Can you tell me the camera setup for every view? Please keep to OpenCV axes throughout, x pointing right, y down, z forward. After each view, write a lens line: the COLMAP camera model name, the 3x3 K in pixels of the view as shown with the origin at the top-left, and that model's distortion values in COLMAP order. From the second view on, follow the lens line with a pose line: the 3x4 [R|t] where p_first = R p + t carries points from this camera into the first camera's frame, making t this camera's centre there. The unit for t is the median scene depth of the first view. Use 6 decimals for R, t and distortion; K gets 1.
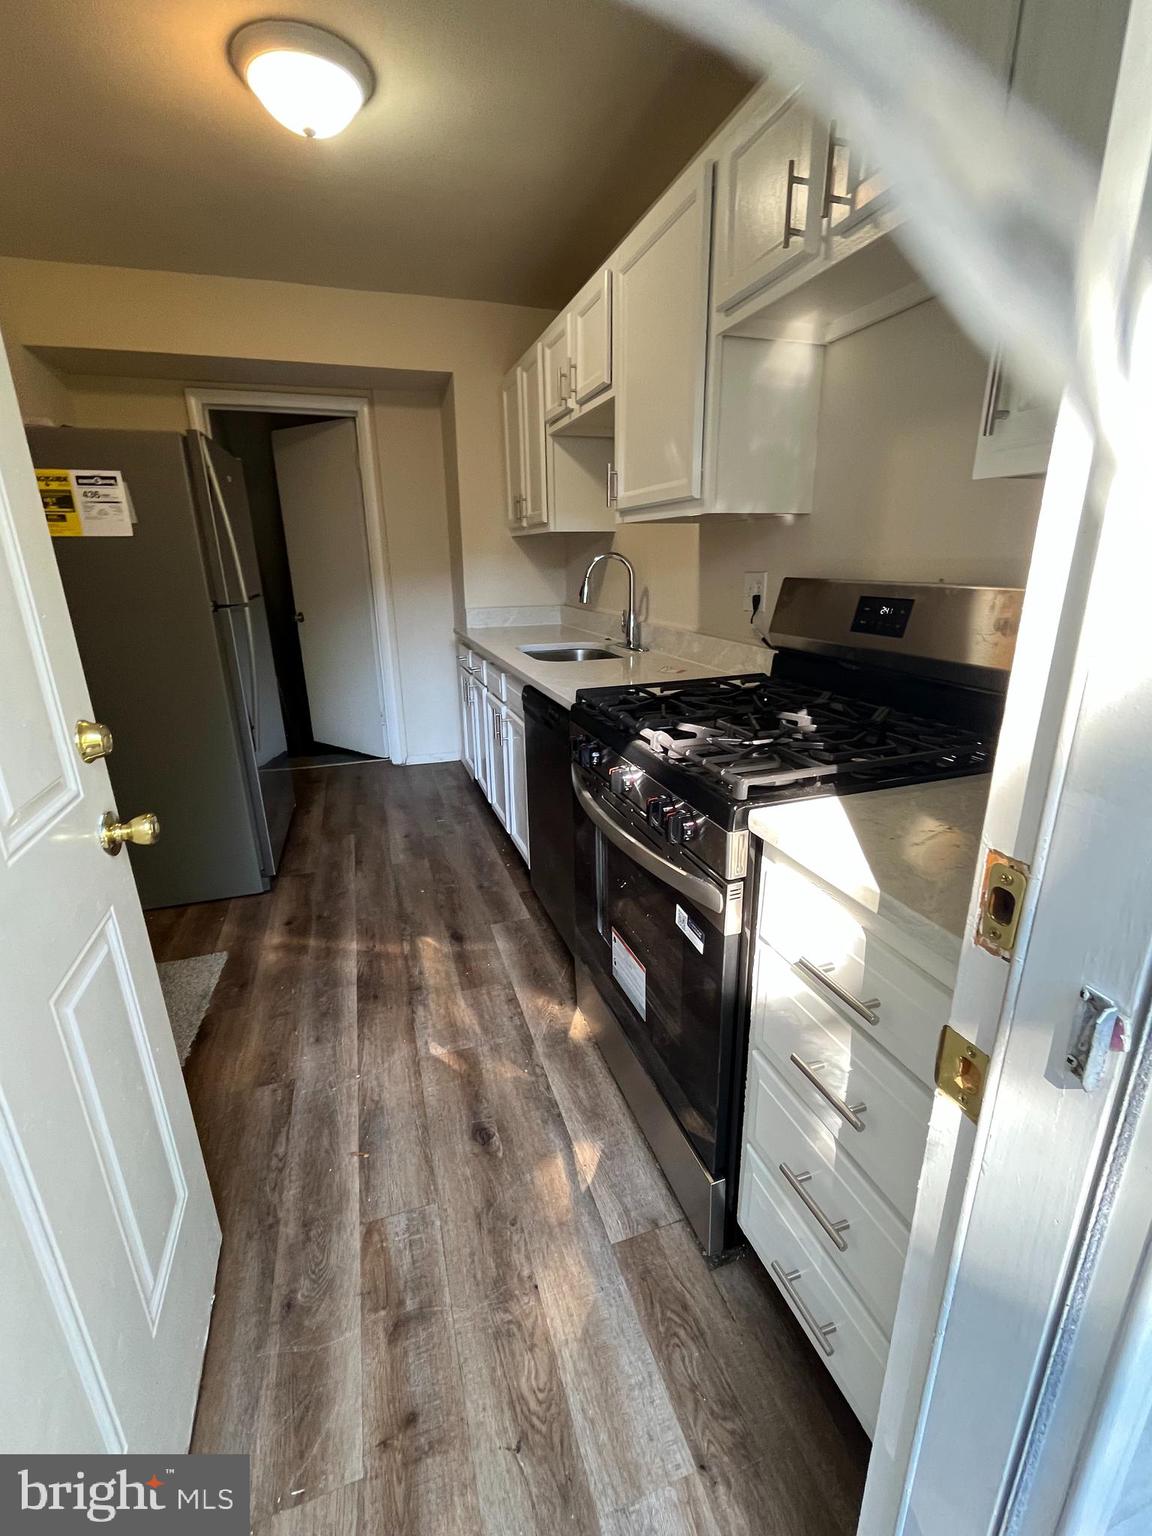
lens RADIAL K [[663.5, 0, 574.4], [0, 663.5, 772.3], [0, 0, 1]] dist [-0.003575, 0.000194]
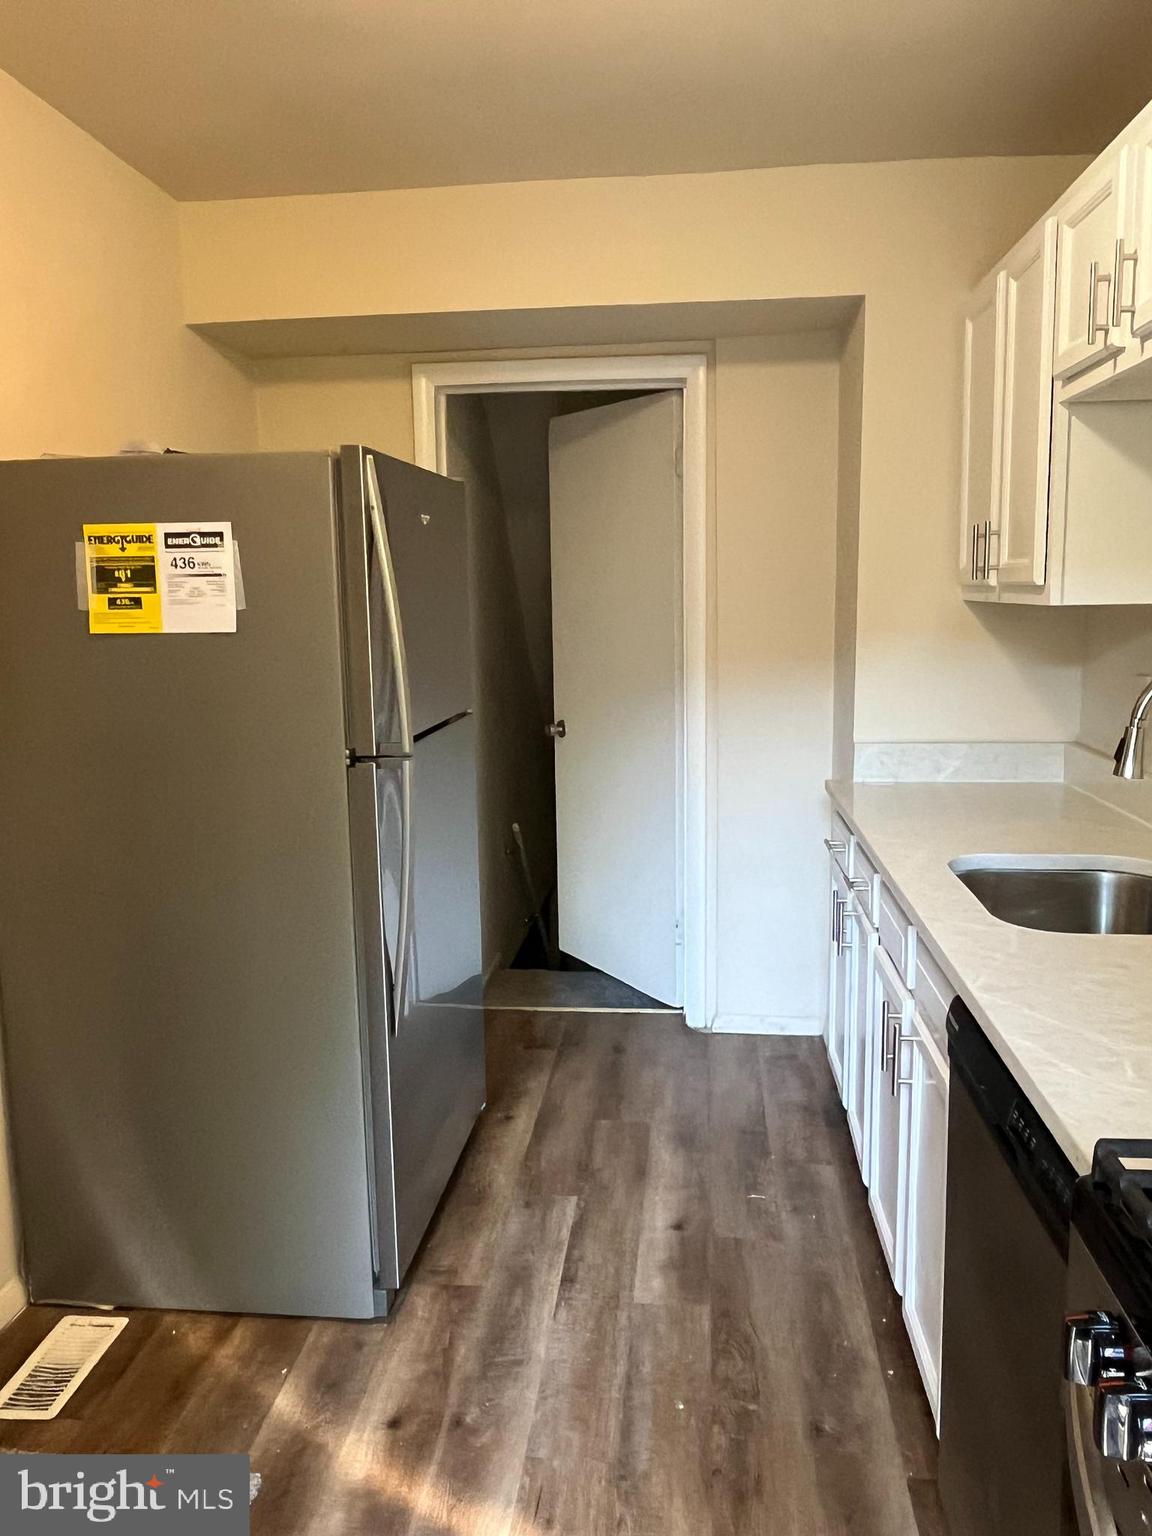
lens RADIAL K [[1176.7, 0, 574.9], [0, 1176.7, 760.9], [0, 0, 1]] dist [-0.002405, -0.004881]
pose [[0.914724, 0.054800, -0.400346, -0.005990], [-0.120334, 0.982752, -0.140422, -0.105132], [0.385745, 0.176623, 0.905541, 0.170390]]
